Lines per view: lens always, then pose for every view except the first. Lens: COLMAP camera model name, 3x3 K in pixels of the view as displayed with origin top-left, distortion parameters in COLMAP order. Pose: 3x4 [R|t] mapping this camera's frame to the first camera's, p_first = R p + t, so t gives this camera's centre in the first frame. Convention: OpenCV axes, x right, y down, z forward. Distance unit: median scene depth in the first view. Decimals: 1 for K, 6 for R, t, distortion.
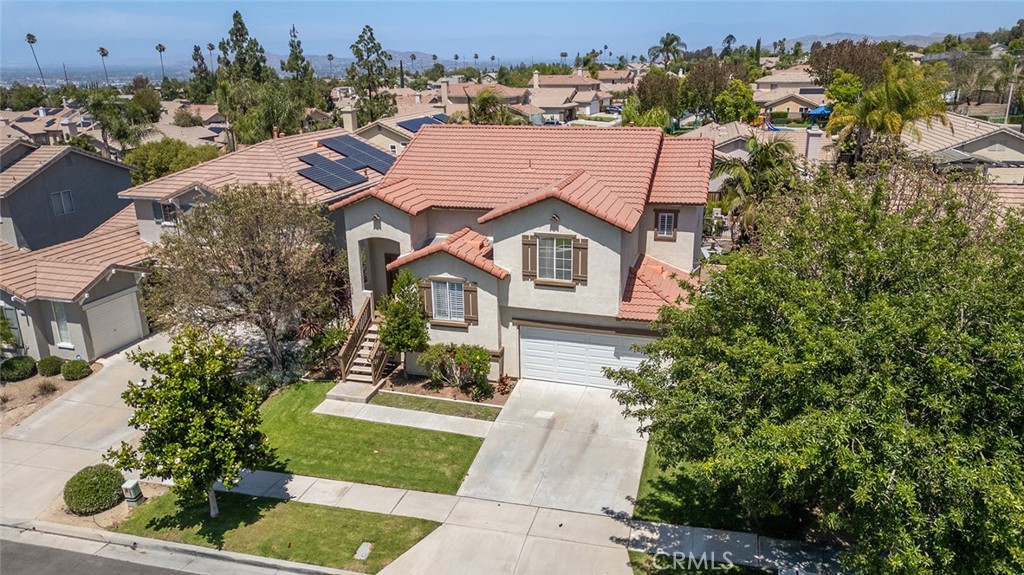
lens RADIAL K [[710.3, 0, 515.7], [0, 710.3, 292.4], [0, 0, 1]] dist [0.037359, -0.019349]
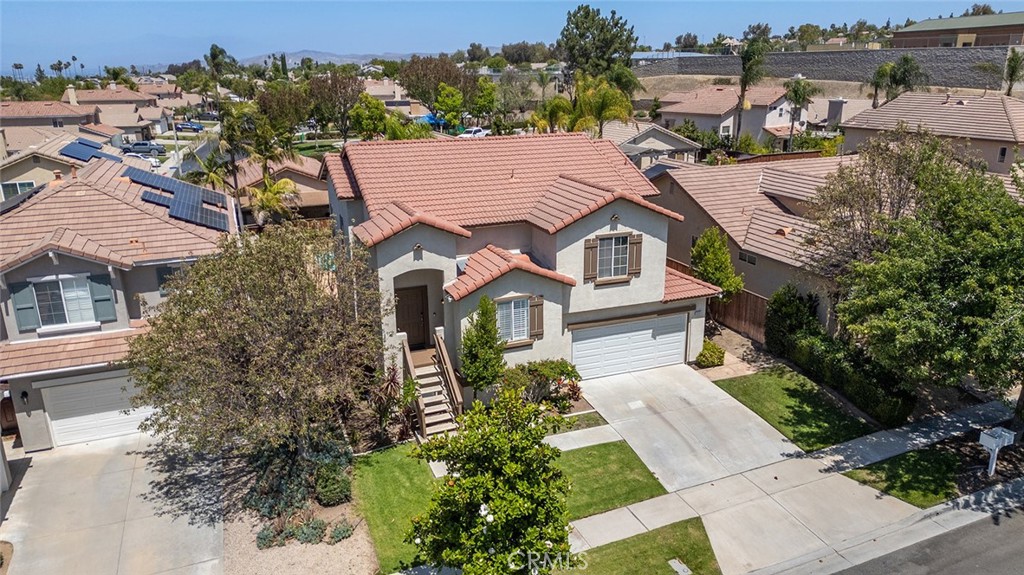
lens RADIAL K [[710.3, 0, 513.8], [0, 710.3, 288.2], [0, 0, 1]] dist [0.037359, -0.019349]
pose [[0.785080, -0.178723, 0.593050, -0.687938], [0.193017, 0.980382, 0.039935, -0.072575], [-0.588553, 0.083117, 0.804175, 0.243202]]
